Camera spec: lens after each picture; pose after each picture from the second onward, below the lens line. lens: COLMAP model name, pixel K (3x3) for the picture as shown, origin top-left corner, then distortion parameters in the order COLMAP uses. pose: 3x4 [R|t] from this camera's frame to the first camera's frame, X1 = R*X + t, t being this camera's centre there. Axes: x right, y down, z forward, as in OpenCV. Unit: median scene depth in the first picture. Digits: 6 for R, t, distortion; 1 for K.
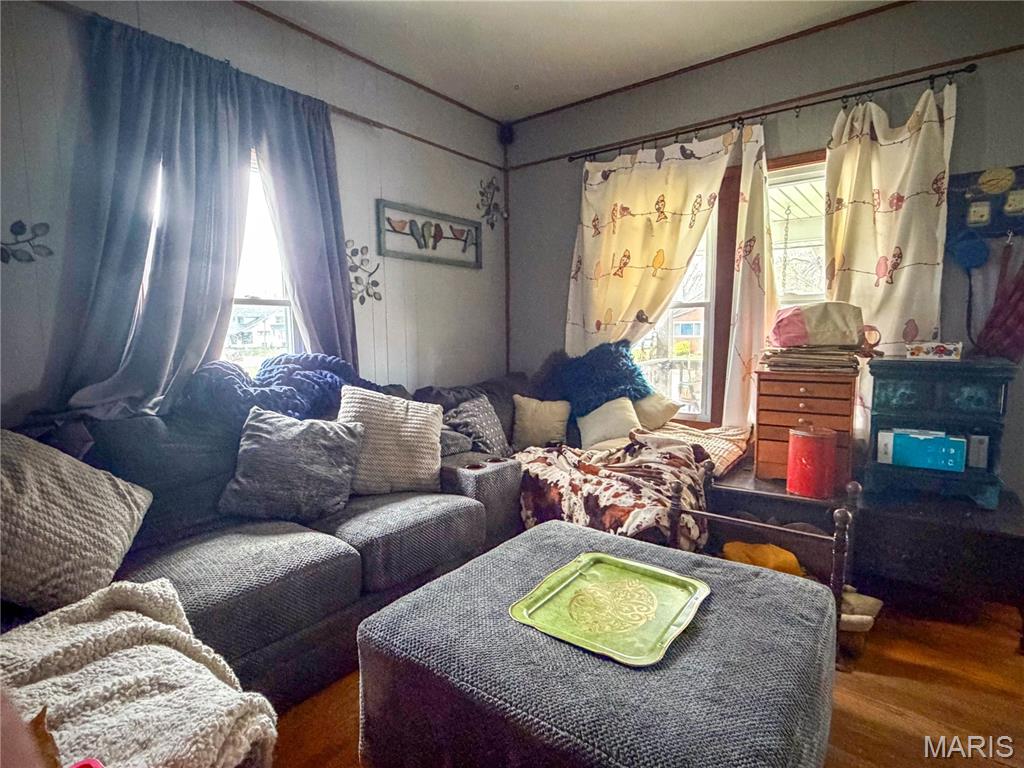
lens RADIAL K [[526.8, 0, 512.0], [0, 526.8, 384.0], [0, 0, 1]] dist [0.002555, -0.000062]
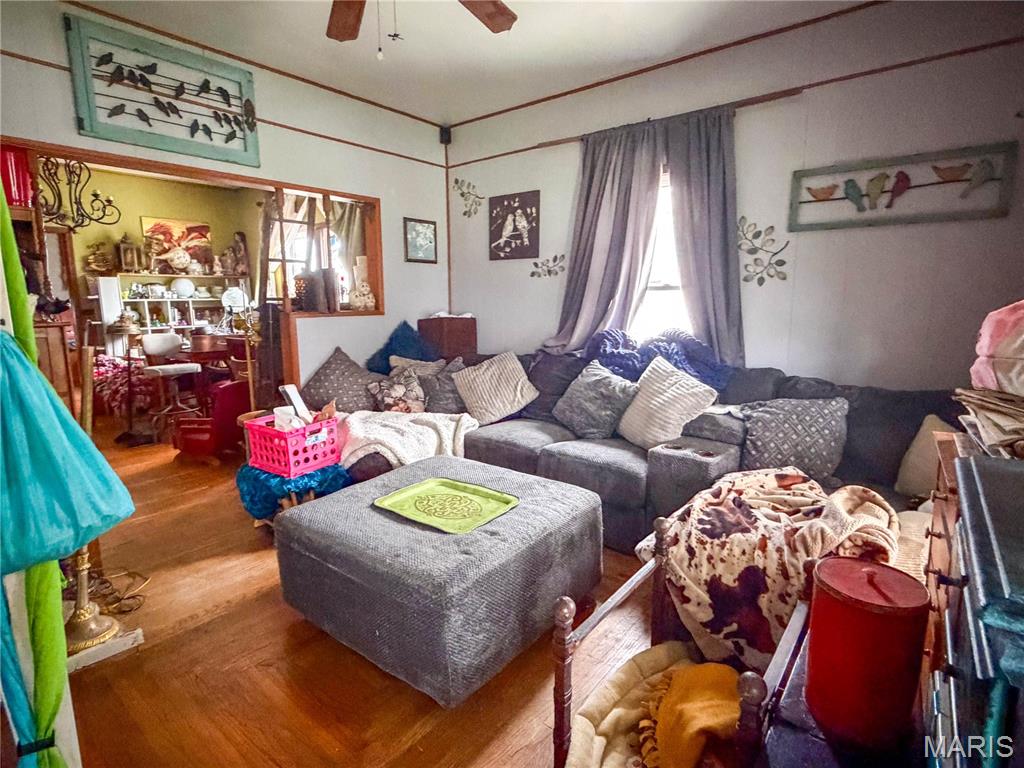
lens RADIAL K [[526.8, 0, 512.0], [0, 526.8, 384.0], [0, 0, 1]] dist [0.002555, -0.000062]
pose [[-0.002295, 0.178029, -0.984023, 0.746452], [-0.090043, 0.979991, 0.177509, -0.099738], [0.995935, 0.089011, 0.013781, 0.514127]]
